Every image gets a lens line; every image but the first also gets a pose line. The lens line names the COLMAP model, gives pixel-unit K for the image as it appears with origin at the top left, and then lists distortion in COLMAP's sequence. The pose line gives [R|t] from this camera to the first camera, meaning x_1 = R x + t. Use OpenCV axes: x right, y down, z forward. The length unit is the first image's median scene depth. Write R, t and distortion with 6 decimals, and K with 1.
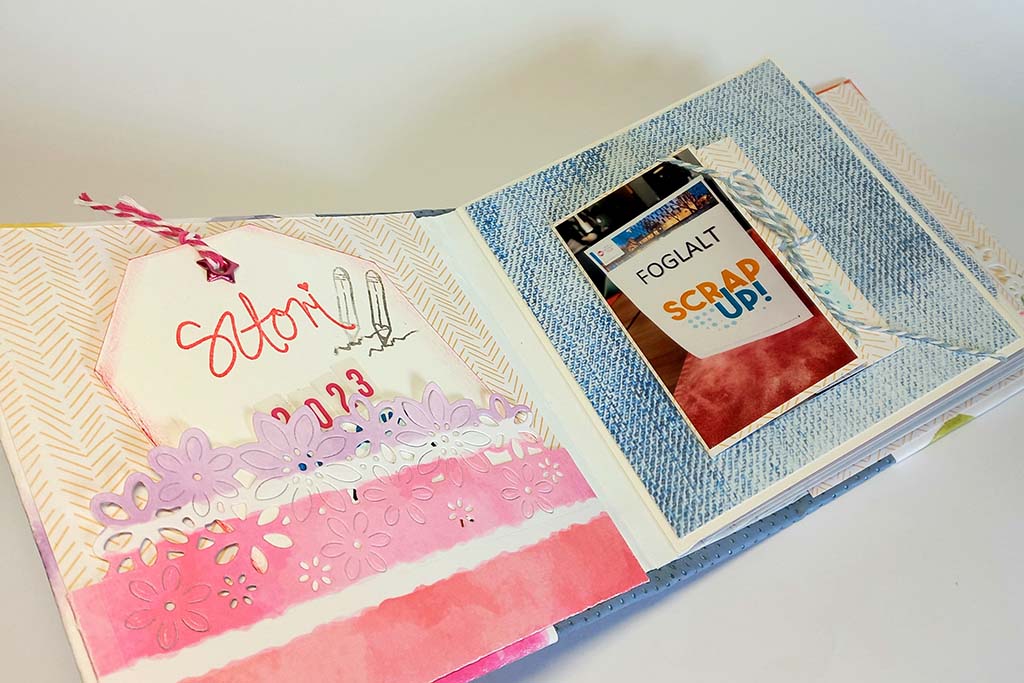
lens RADIAL K [[698.4, 0, 512.0], [0, 698.4, 341.5], [0, 0, 1]] dist [0.045719, -0.000965]
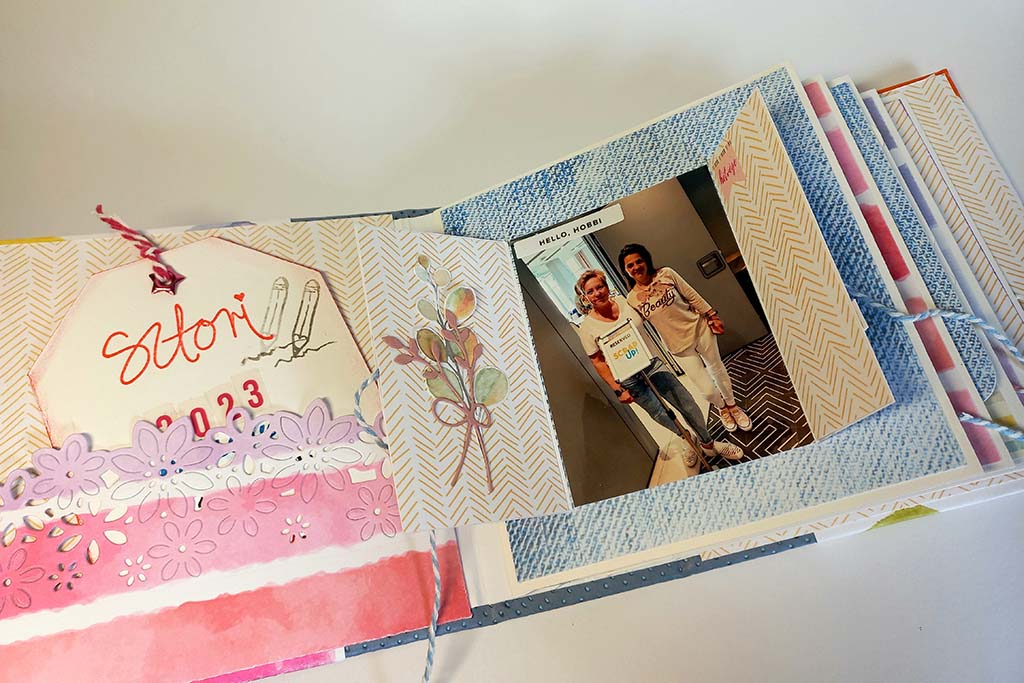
lens RADIAL K [[589.0, 0, 512.0], [0, 589.0, 306.5], [0, 0, 1]] dist [0.020578, -0.002497]
pose [[0.935839, 0.147840, -0.319920, 0.453738], [-0.097004, 0.980751, 0.169460, -0.275496], [0.338815, -0.127554, 0.932166, 0.221875]]
